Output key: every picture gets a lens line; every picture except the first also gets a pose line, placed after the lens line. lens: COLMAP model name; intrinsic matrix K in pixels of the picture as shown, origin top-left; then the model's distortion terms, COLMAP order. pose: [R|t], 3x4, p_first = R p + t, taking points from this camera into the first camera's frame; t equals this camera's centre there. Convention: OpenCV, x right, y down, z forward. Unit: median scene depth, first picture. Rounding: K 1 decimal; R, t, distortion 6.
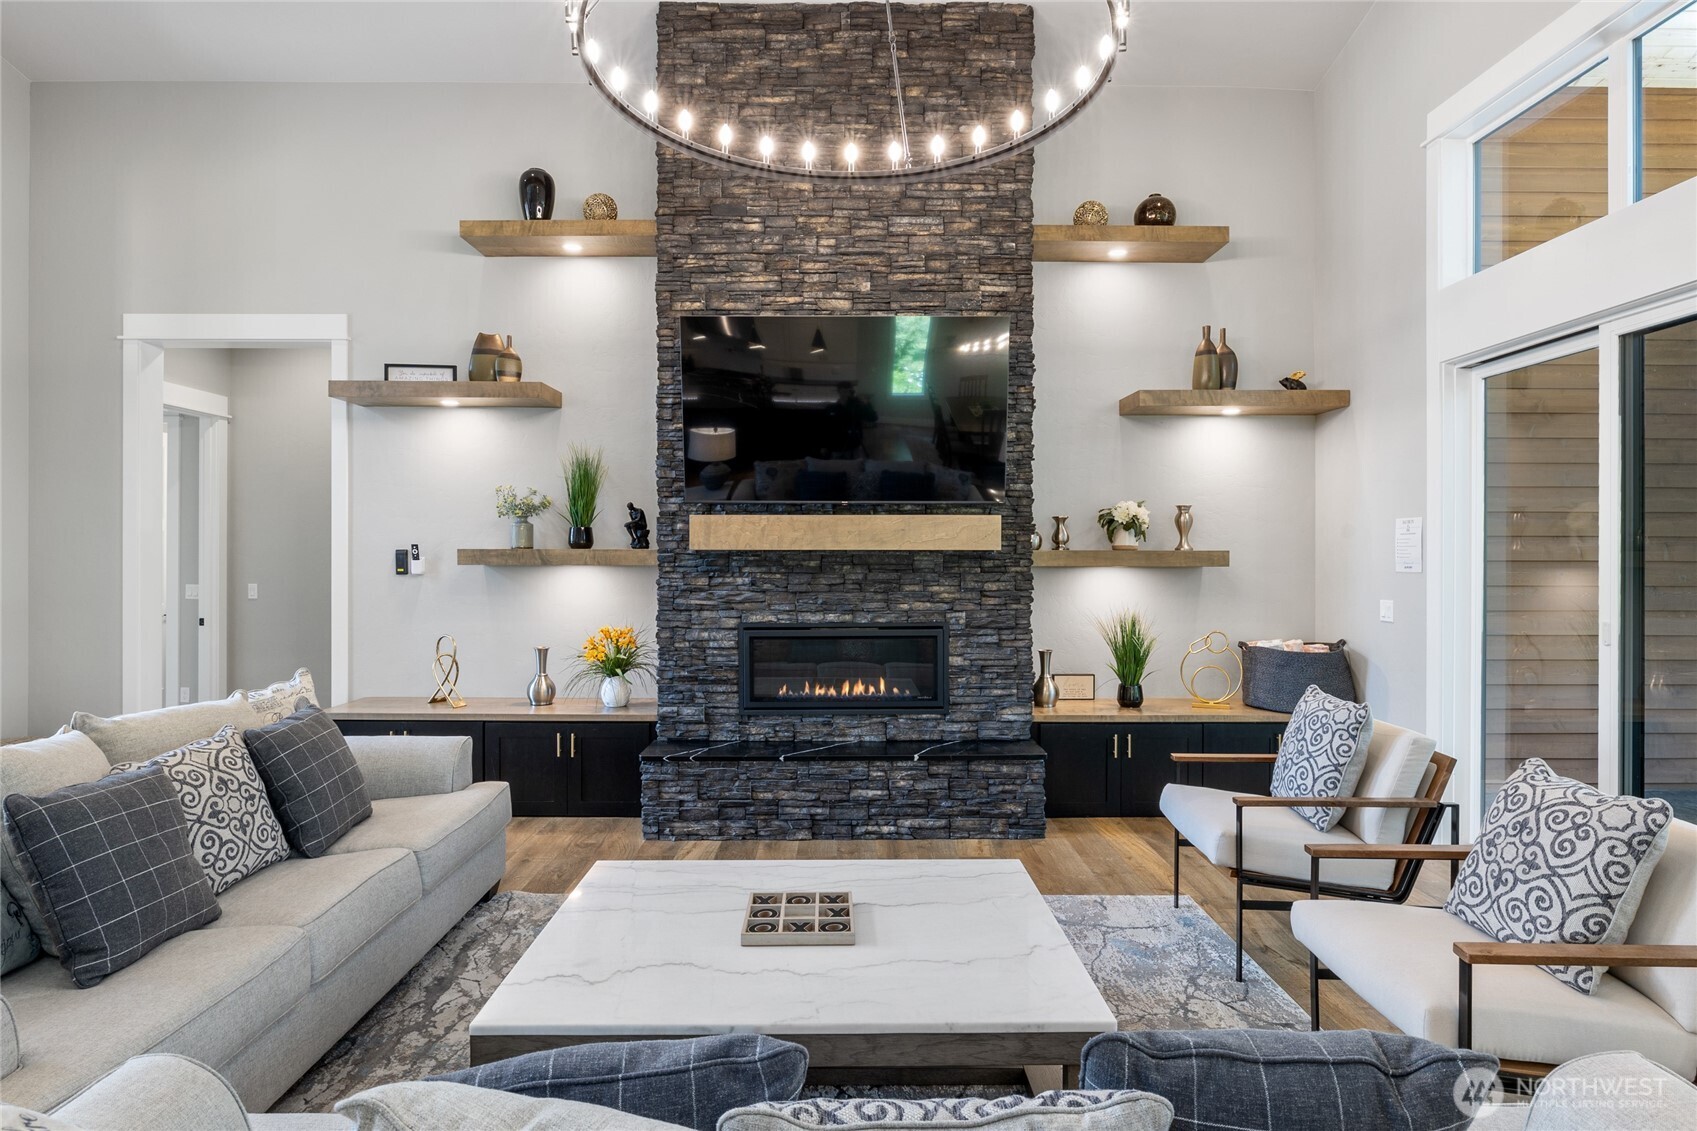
lens RADIAL K [[916.6, 0, 846.4], [0, 916.6, 557.6], [0, 0, 1]] dist [-0.009051, 0.000813]
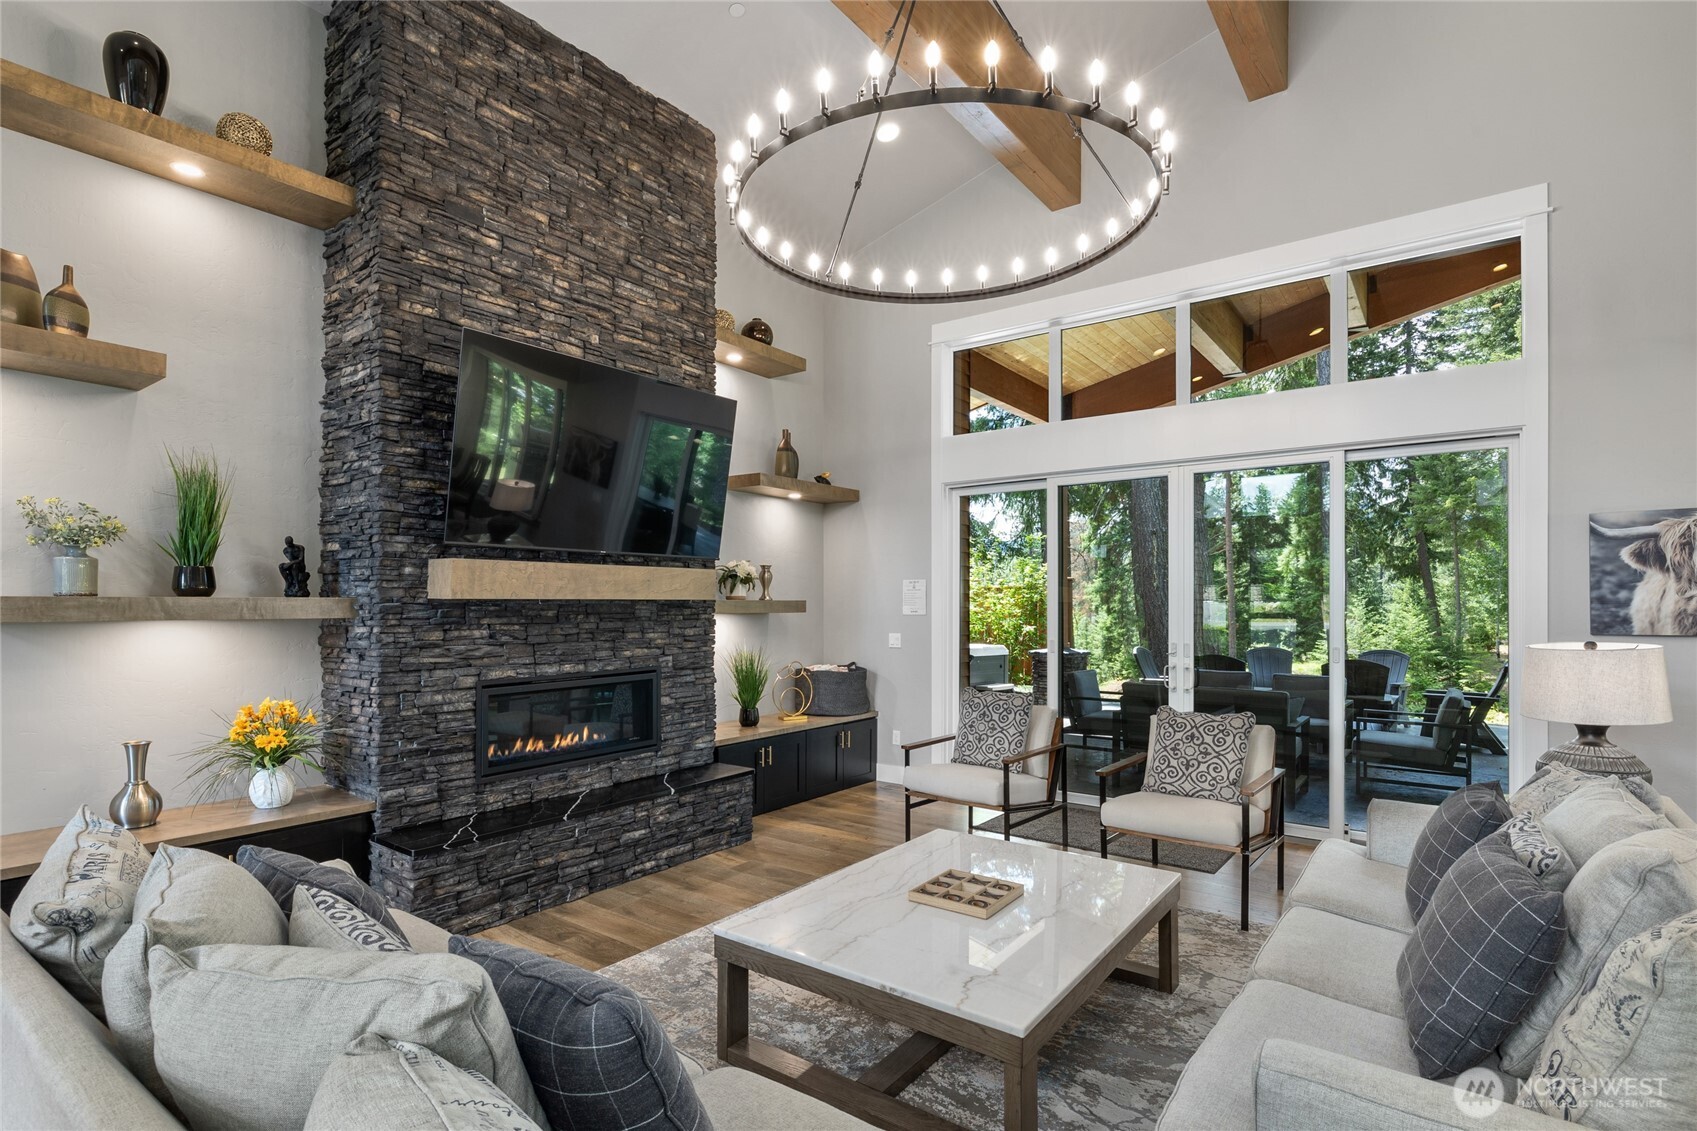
lens RADIAL K [[834.6, 0, 853.1], [0, 834.6, 600.2], [0, 0, 1]] dist [-0.004197, 0.001630]
pose [[0.598892, 0.001400, 0.800829, -0.546203], [0.003316, 0.999986, -0.004228, -0.002528], [-0.800823, 0.005188, 0.598878, 0.221772]]
